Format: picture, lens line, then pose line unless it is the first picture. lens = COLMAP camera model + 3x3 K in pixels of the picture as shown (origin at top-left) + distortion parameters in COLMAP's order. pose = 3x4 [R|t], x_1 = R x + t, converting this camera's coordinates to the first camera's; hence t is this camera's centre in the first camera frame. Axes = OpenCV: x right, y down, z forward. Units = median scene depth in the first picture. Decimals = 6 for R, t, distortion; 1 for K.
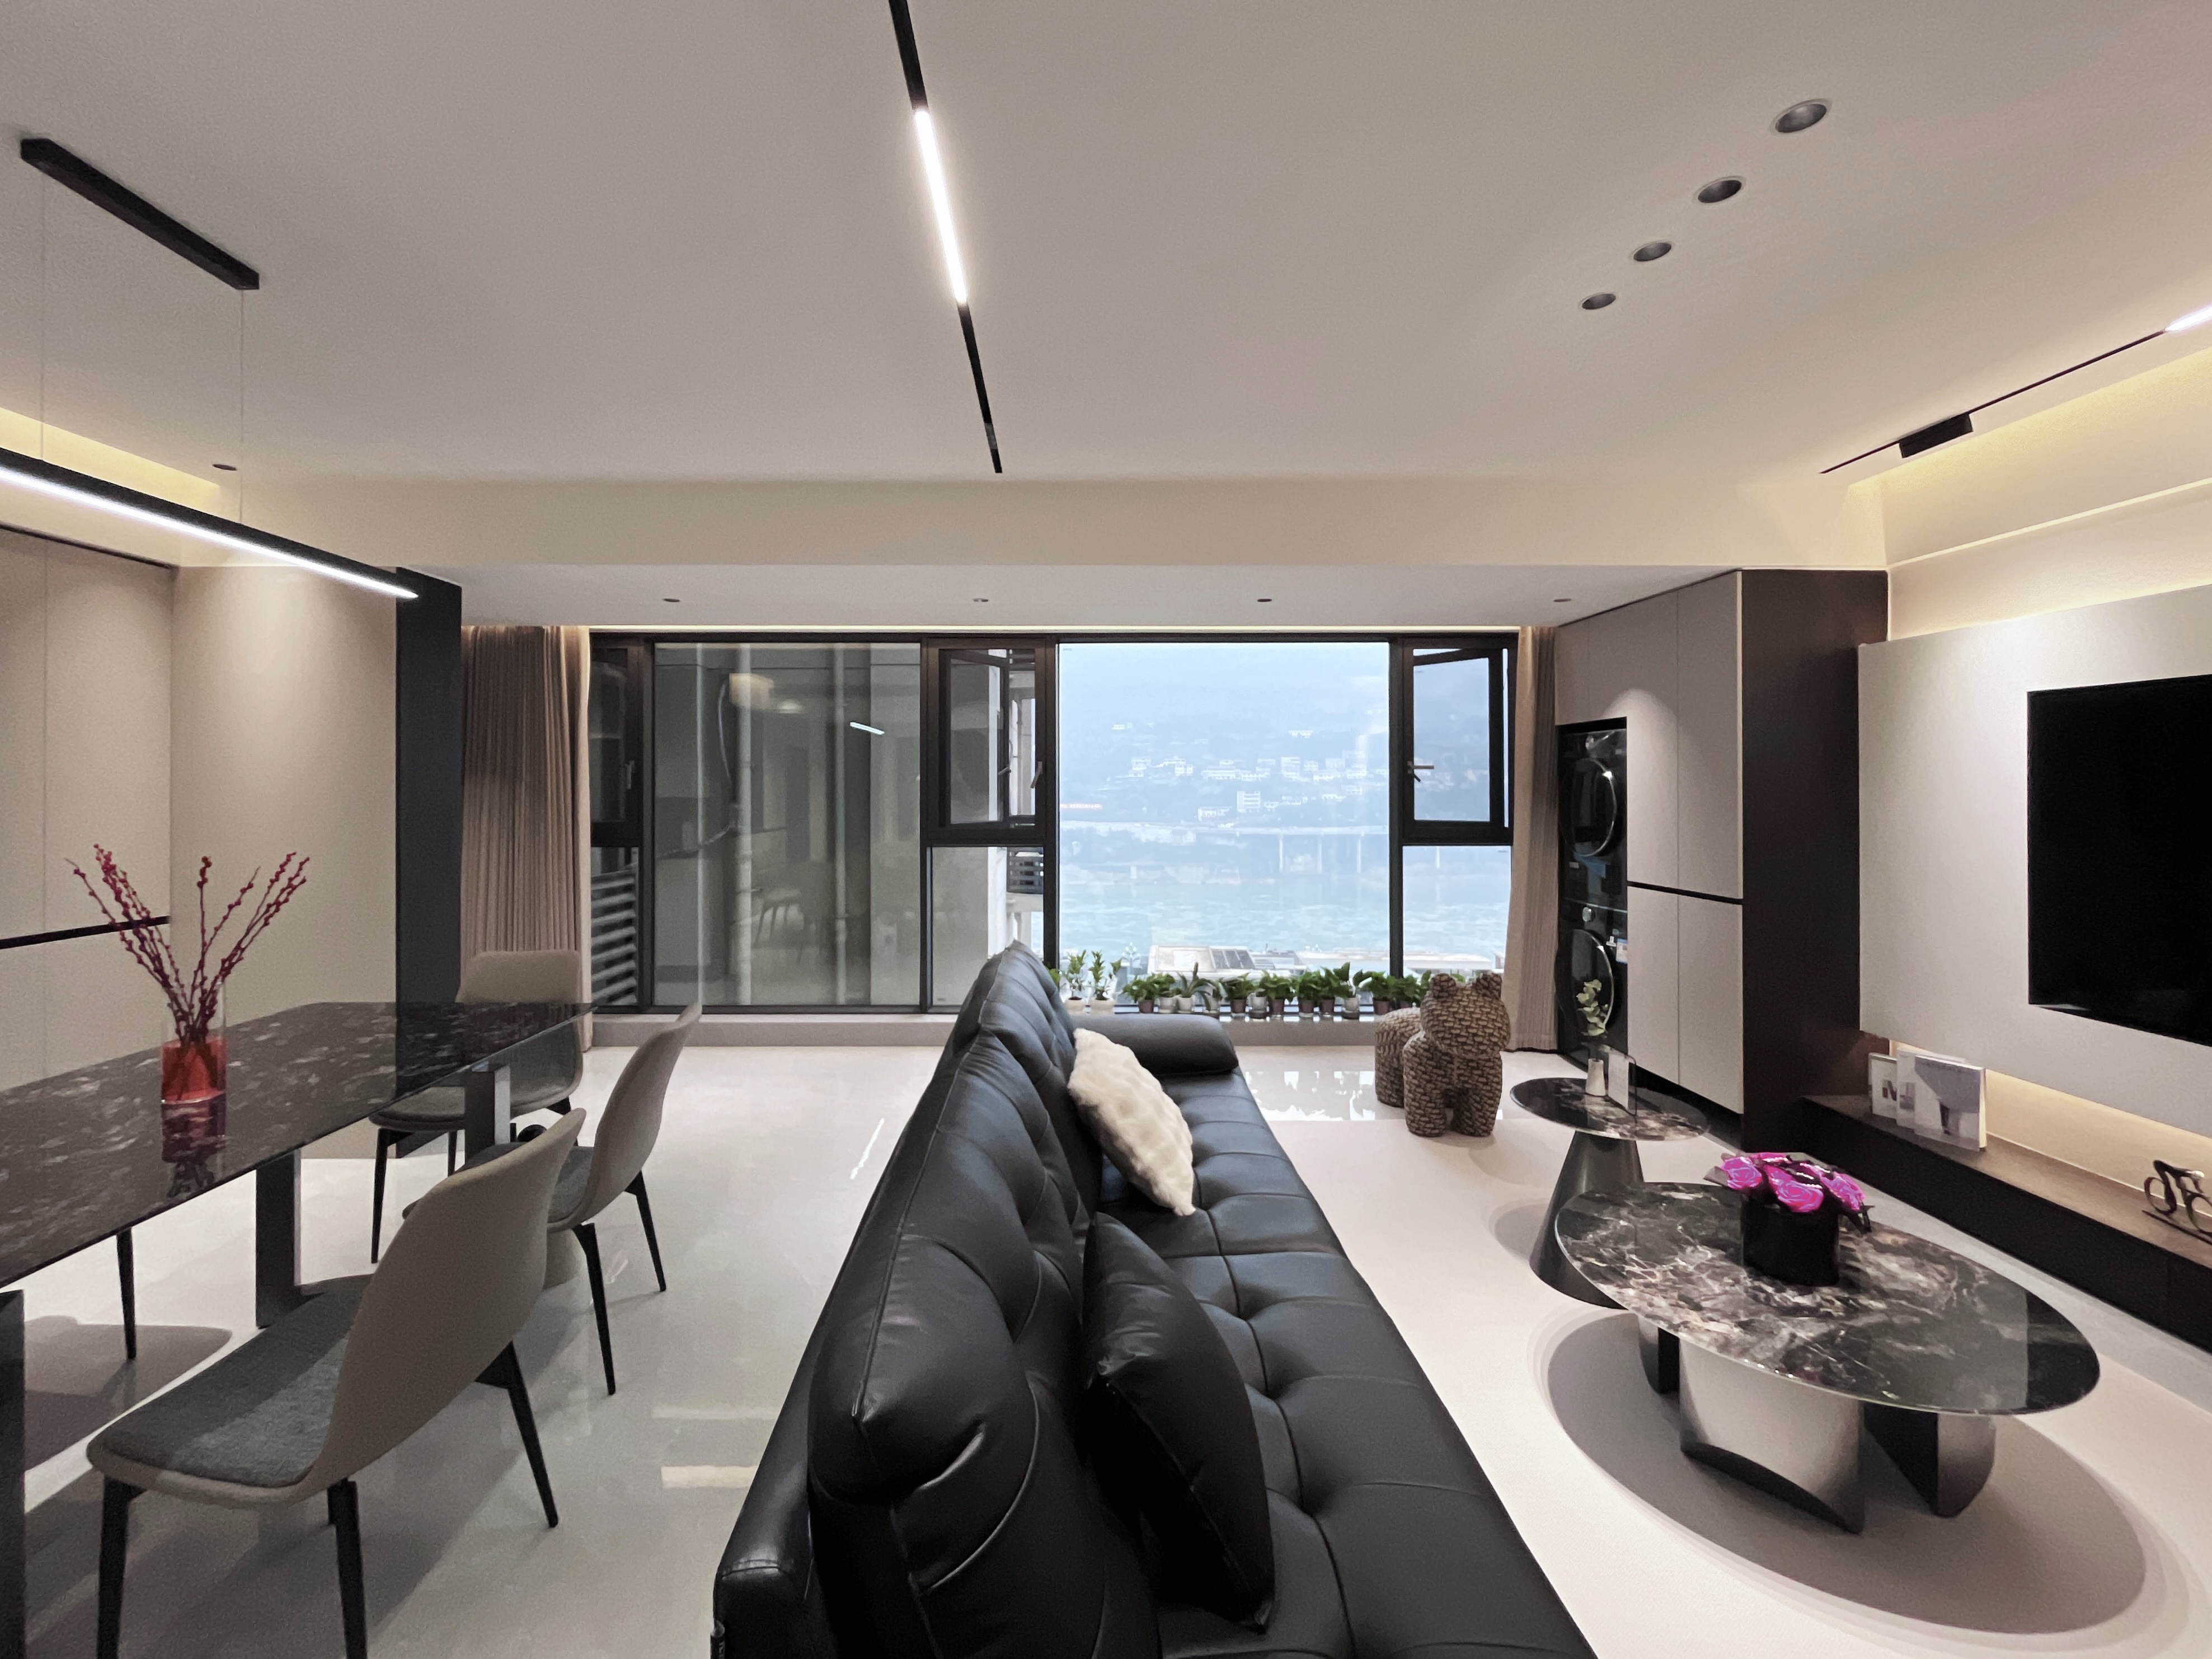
lens RADIAL K [[909.0, 0, 1066.9], [0, 909.0, 783.0], [0, 0, 1]] dist [-0.007556, 0.000452]
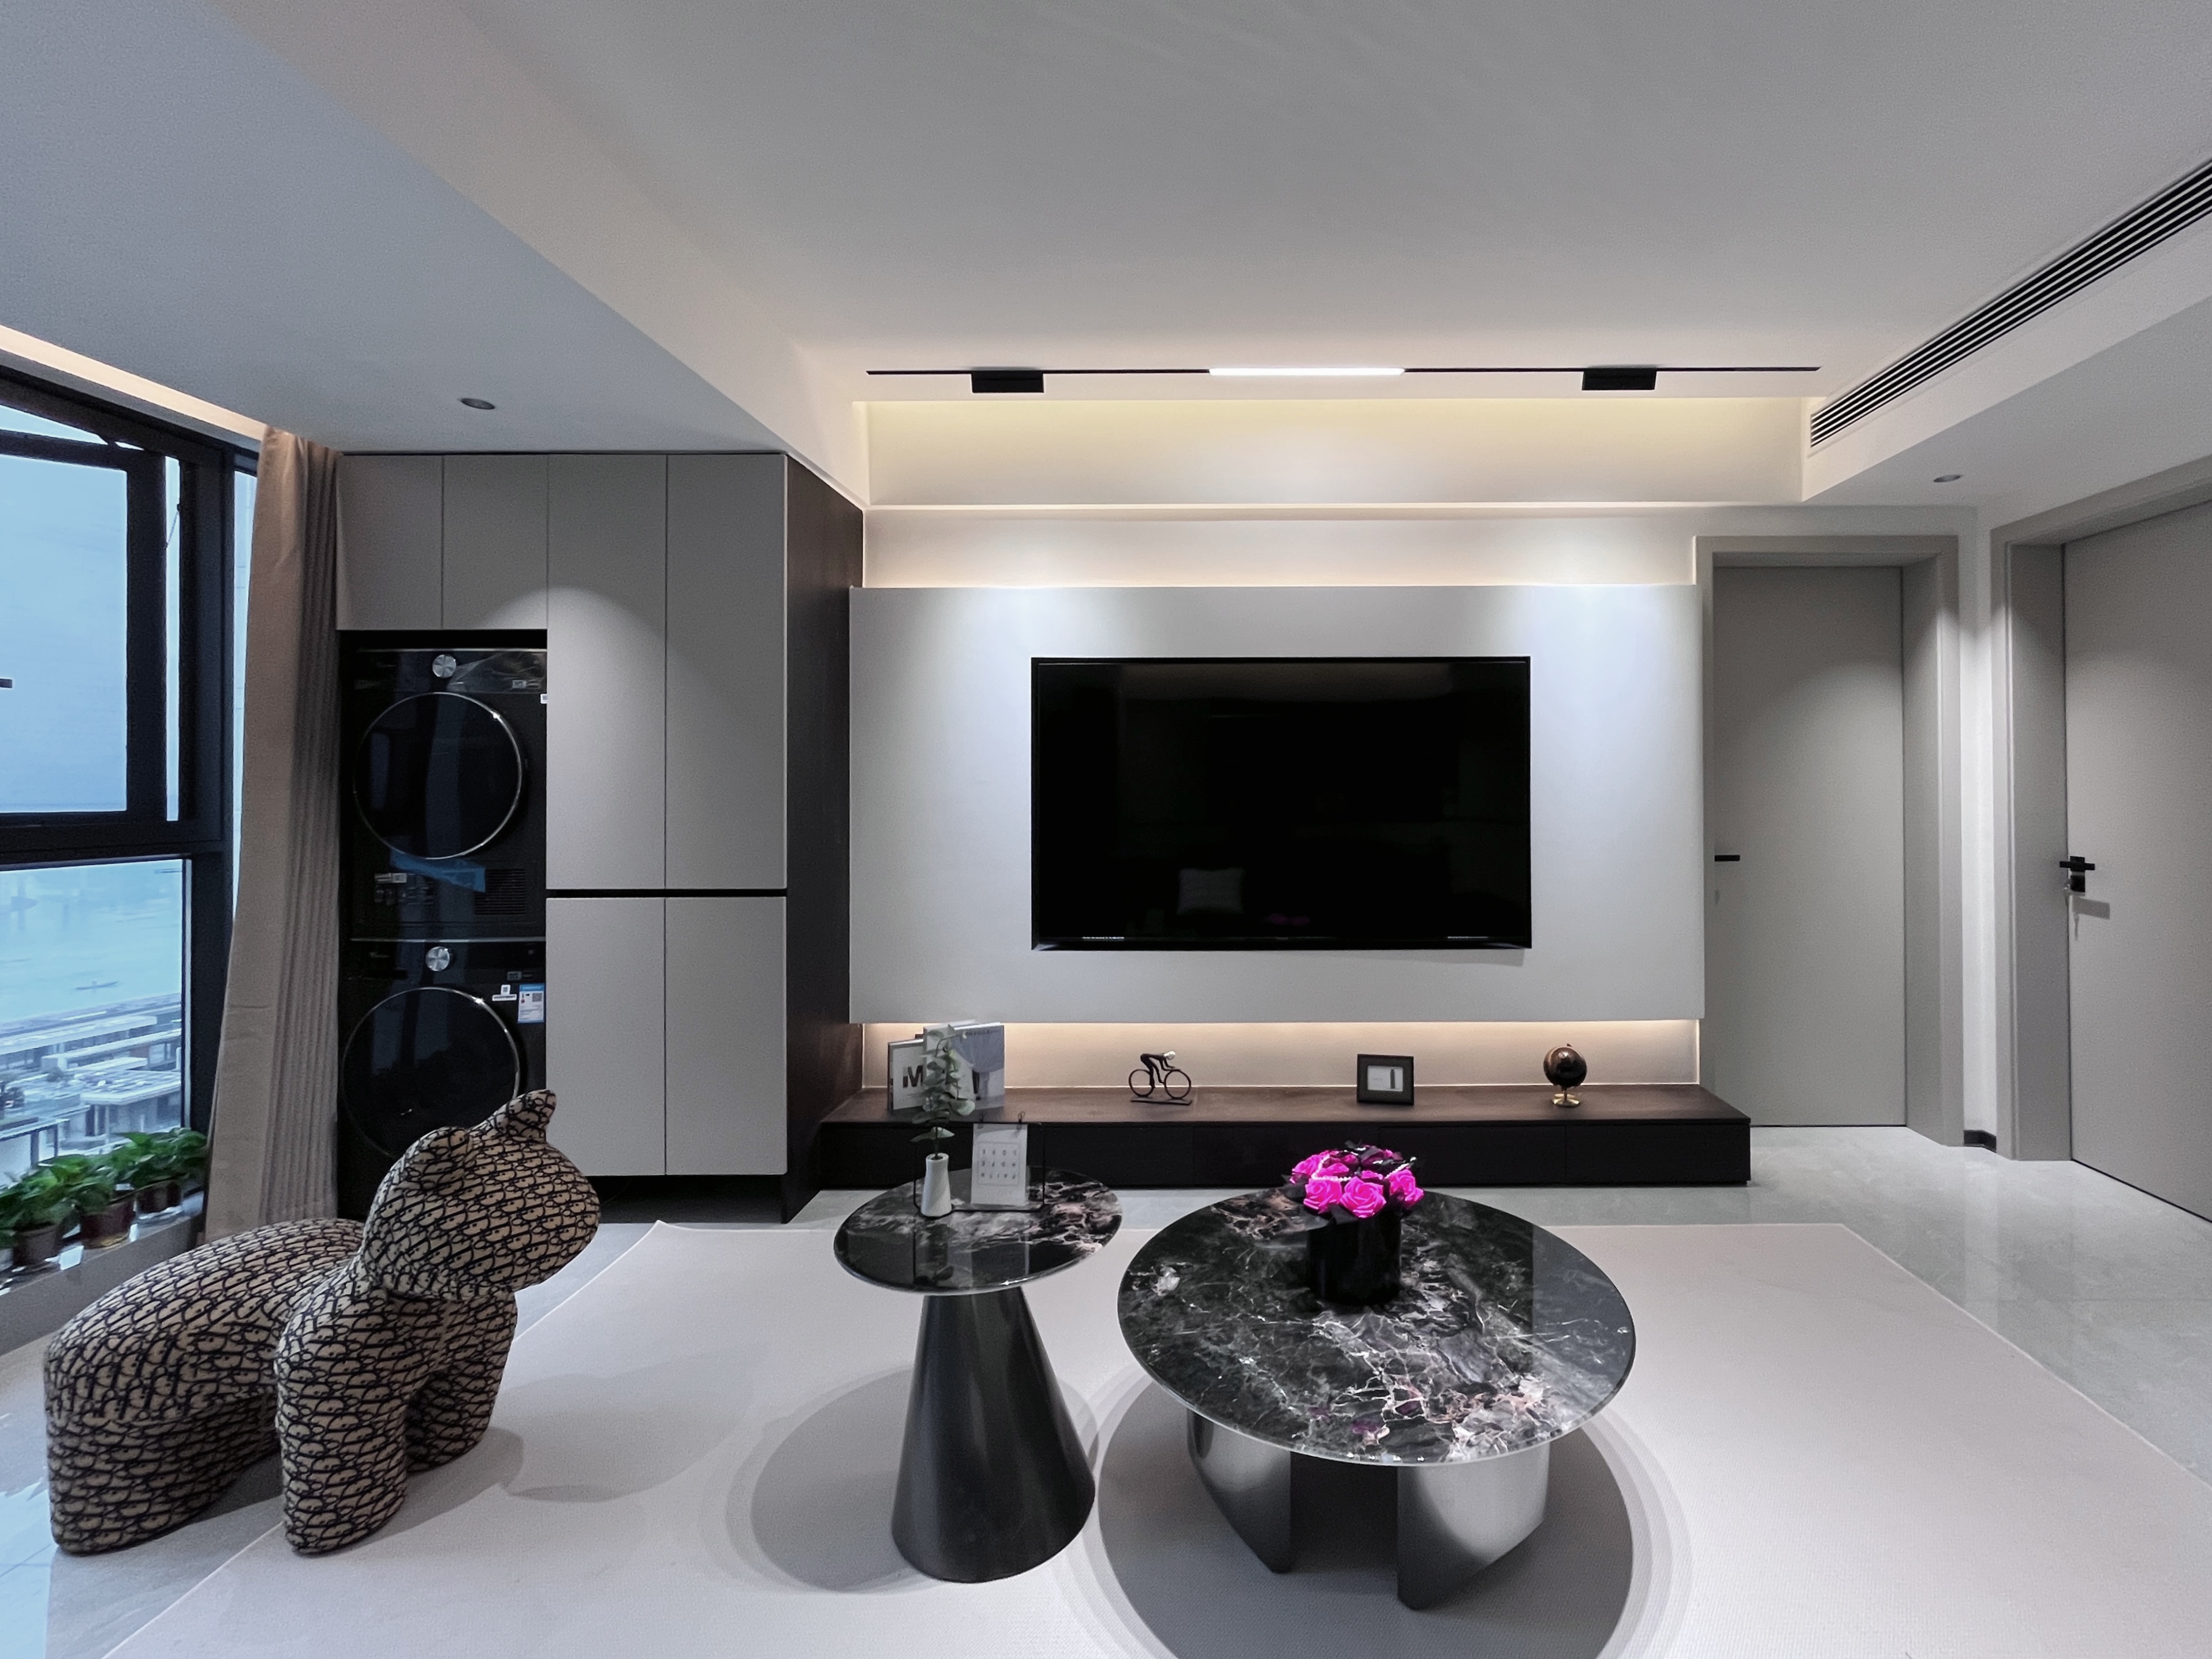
lens RADIAL K [[951.6, 0, 1232.3], [0, 951.6, 779.8], [0, 0, 1]] dist [-0.003297, 0.000169]
pose [[0.004358, 0.009357, 0.999947, -0.074199], [-0.001286, 0.999955, -0.009351, 0.069843], [-0.999990, -0.001245, 0.004370, 0.977216]]
